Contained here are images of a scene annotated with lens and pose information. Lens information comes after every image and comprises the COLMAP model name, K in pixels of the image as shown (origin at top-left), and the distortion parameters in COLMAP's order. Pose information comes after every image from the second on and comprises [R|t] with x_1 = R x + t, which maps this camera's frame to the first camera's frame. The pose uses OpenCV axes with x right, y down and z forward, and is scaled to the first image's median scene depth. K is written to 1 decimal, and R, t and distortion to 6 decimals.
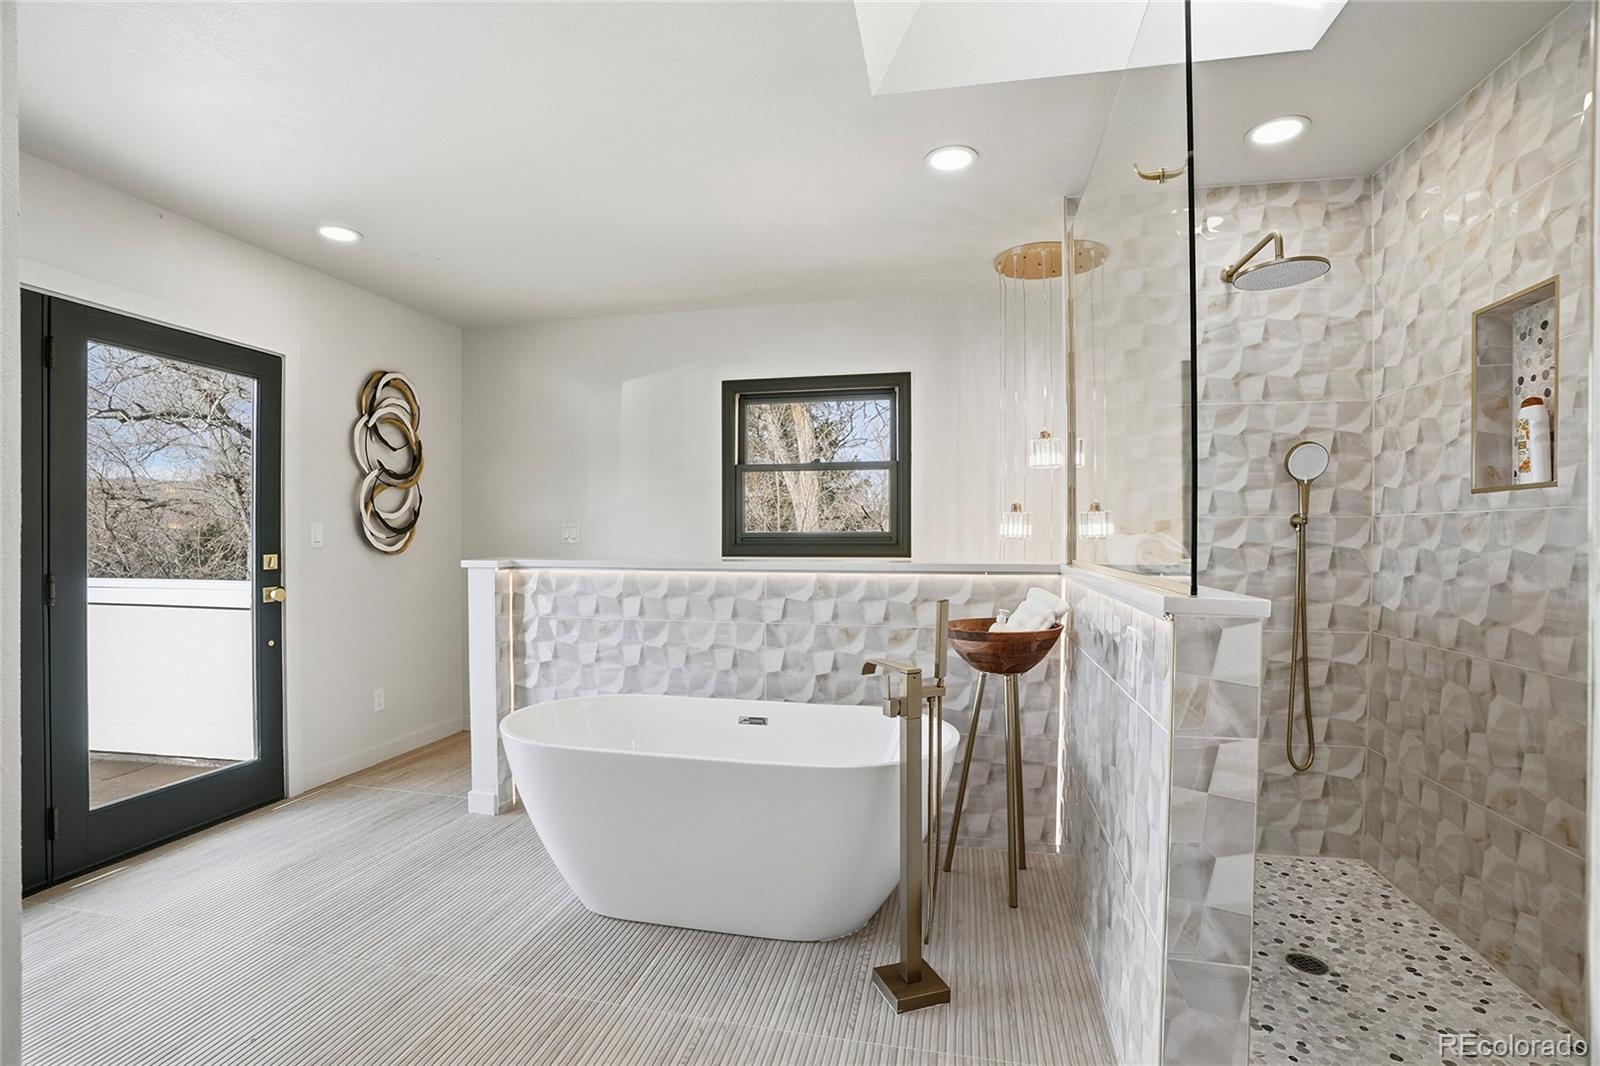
lens RADIAL K [[743.6, 0, 758.2], [0, 743.6, 543.7], [0, 0, 1]] dist [-0.062050, 0.023547]
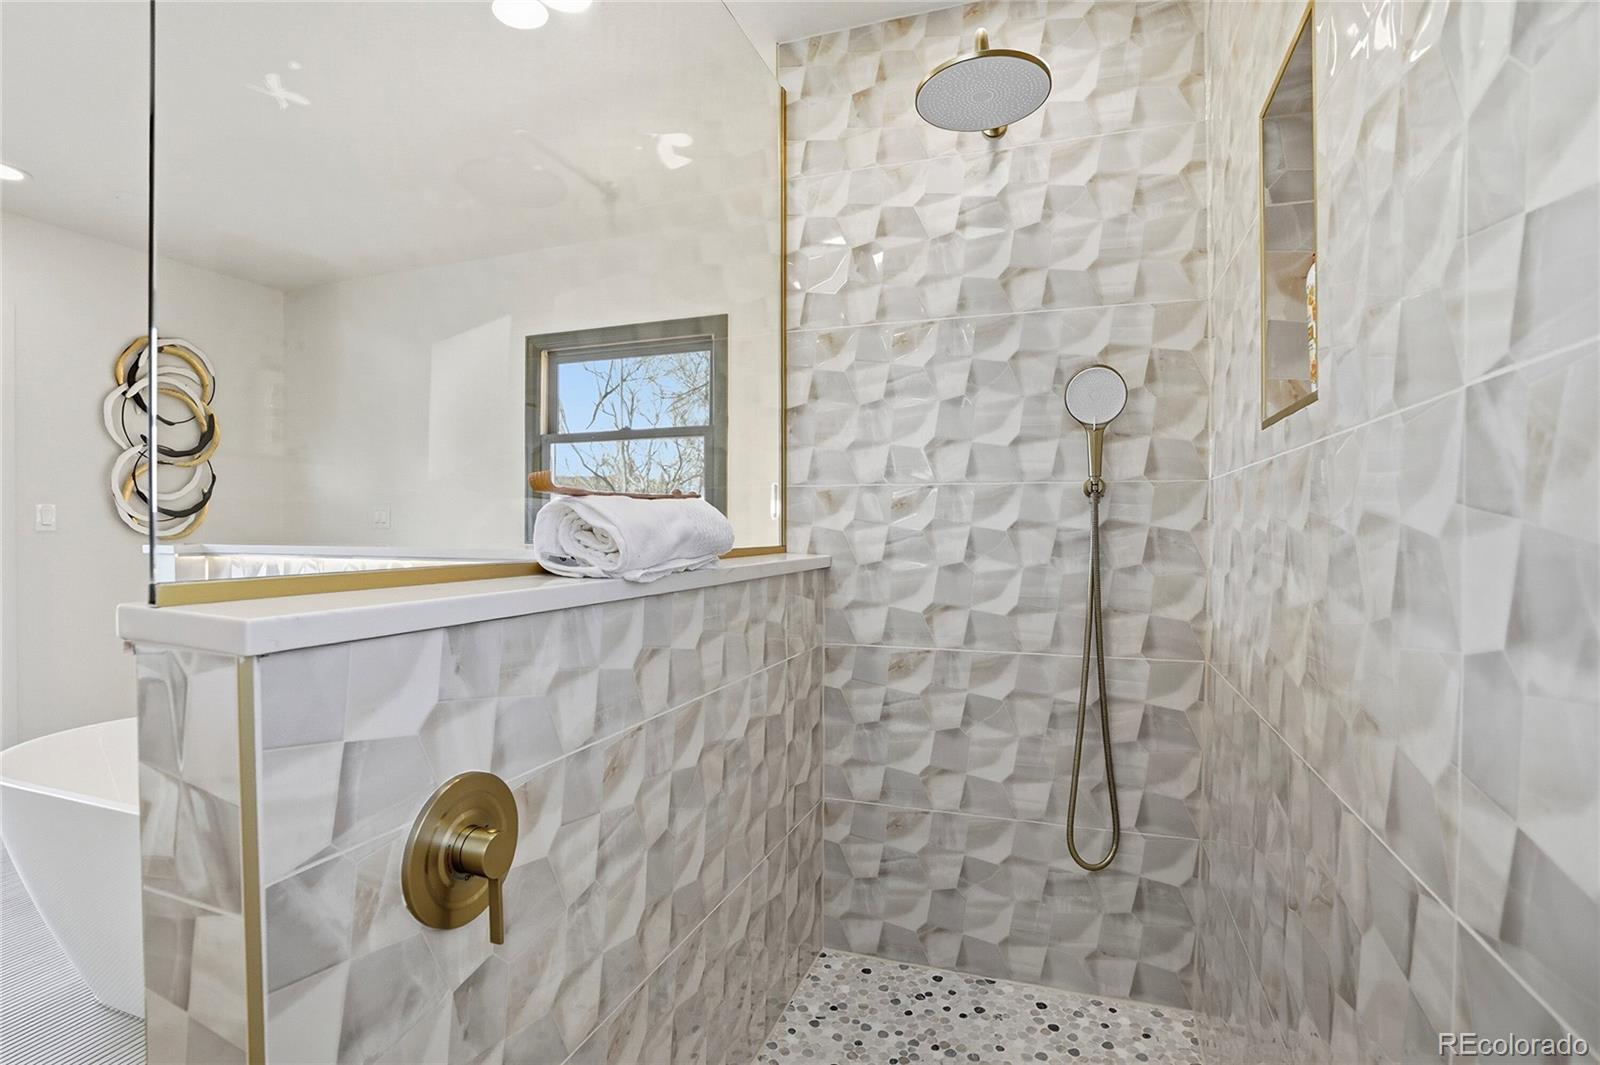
lens RADIAL K [[743.6, 0, 822.6], [0, 743.6, 535.3], [0, 0, 1]] dist [-0.062050, 0.023547]
pose [[0.993187, 0.002939, -0.116499, 0.580734], [-0.003379, 0.999988, -0.003581, 0.014274], [0.116487, 0.003950, 0.993184, 0.310275]]
